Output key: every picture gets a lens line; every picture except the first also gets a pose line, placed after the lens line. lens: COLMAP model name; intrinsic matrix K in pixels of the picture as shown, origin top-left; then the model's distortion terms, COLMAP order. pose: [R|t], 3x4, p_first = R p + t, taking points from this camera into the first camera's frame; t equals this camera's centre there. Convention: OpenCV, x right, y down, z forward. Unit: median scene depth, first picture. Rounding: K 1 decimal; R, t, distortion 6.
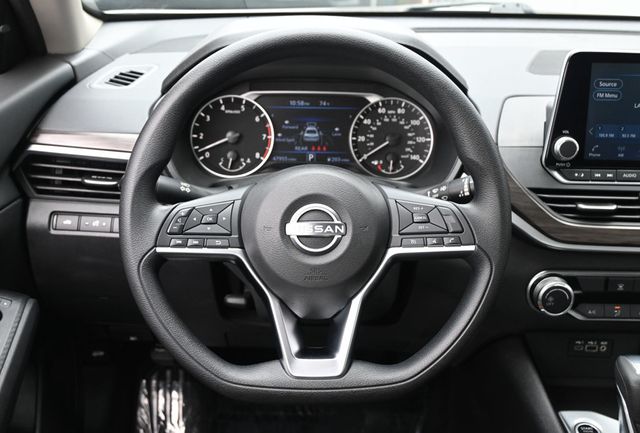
lens RADIAL K [[810.0, 0, 318.9], [0, 810.0, 216.7], [0, 0, 1]] dist [0.016606, 0.000000]
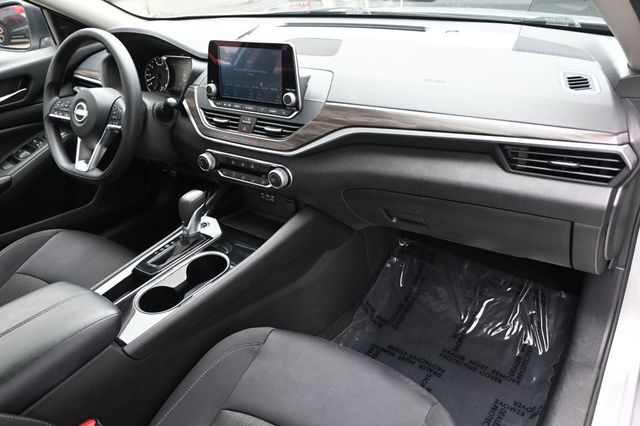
lens RADIAL K [[507.7, 0, 320.3], [0, 507.7, 212.0], [0, 0, 1]] dist [0.003868, 0.001081]
pose [[0.802373, 0.206378, -0.560004, 1.279059], [-0.123102, 0.975362, 0.183069, -0.050334], [0.583989, -0.077952, 0.808010, 0.104679]]
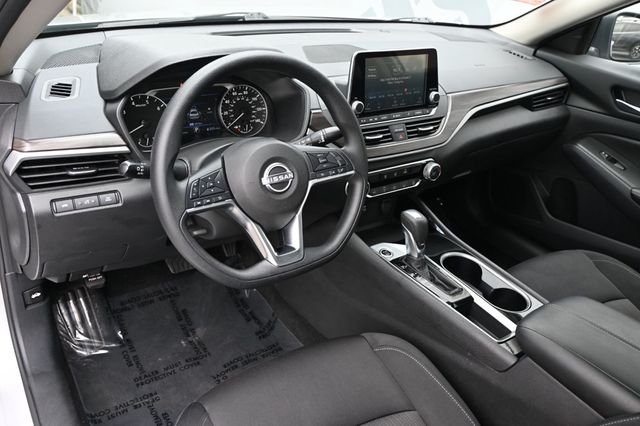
lens RADIAL K [[522.1, 0, 318.3], [0, 522.1, 210.7], [0, 0, 1]] dist [-0.000192, -0.001674]
pose [[0.830587, -0.218299, 0.512319, -0.409616], [0.138571, 0.972047, 0.189533, -0.091295], [-0.539373, -0.086431, 0.837619, 0.049239]]
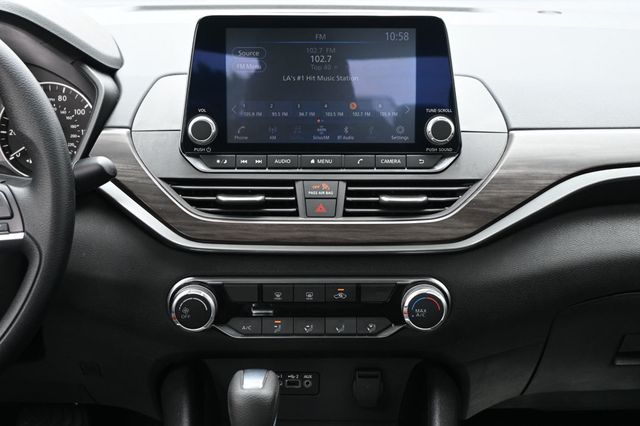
lens RADIAL K [[1126.5, 0, 319.5], [0, 1126.5, 210.6], [0, 0, 1]] dist [0.065007, 0.000000]
pose [[0.999676, -0.018249, -0.017746, 0.438159], [0.016632, 0.996039, -0.087342, 0.101388], [0.019270, 0.087019, 0.996020, -0.150997]]
